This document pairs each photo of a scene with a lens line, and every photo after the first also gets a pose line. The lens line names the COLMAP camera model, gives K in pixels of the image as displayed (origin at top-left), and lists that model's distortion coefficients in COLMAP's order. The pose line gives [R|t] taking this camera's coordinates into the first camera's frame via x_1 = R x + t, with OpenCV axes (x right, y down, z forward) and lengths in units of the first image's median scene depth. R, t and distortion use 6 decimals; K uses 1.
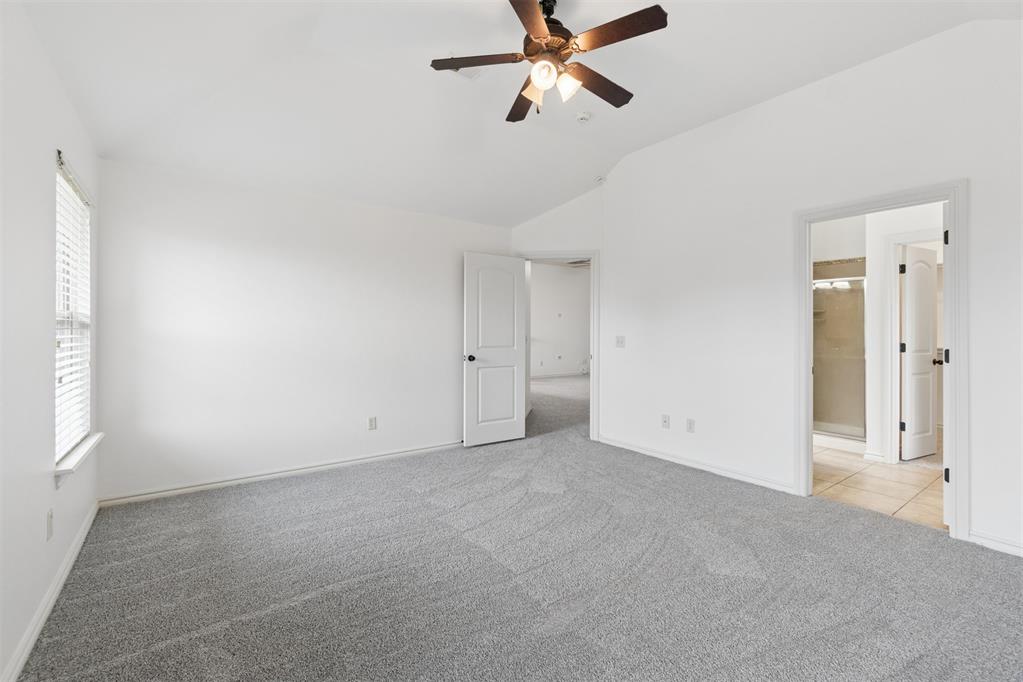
lens RADIAL K [[440.1, 0, 513.4], [0, 440.1, 335.8], [0, 0, 1]] dist [-0.003018, 0.002023]
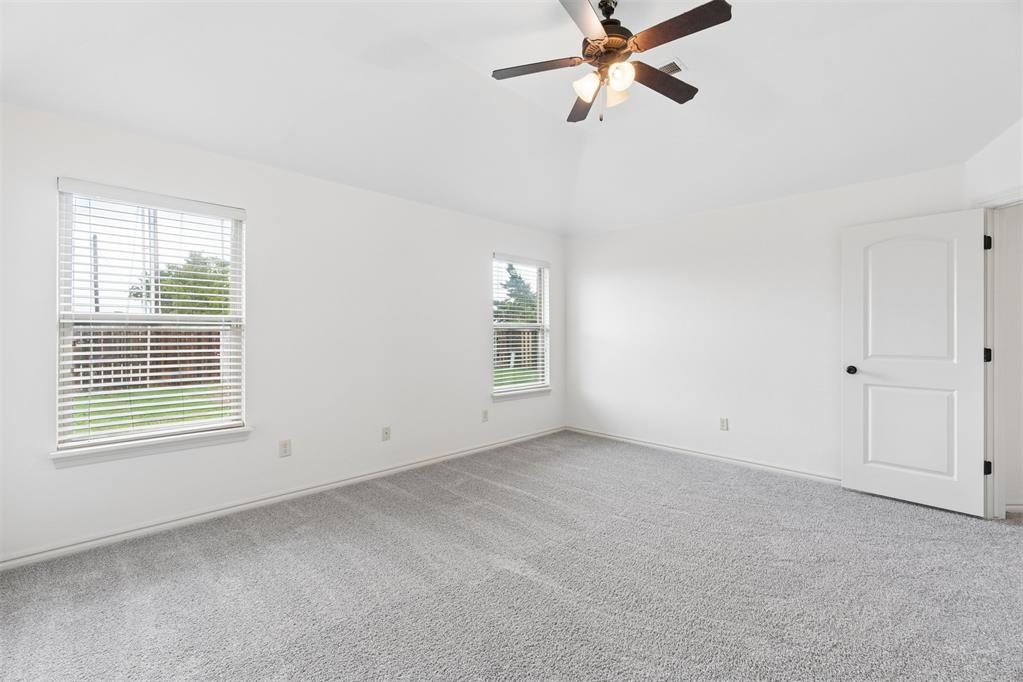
lens RADIAL K [[440.1, 0, 513.8], [0, 440.1, 334.5], [0, 0, 1]] dist [-0.003018, 0.002023]
pose [[0.160861, 0.005962, -0.986959, 0.538960], [-0.007713, 0.999959, 0.004784, -0.007291], [0.986947, 0.006843, 0.160900, 0.320792]]
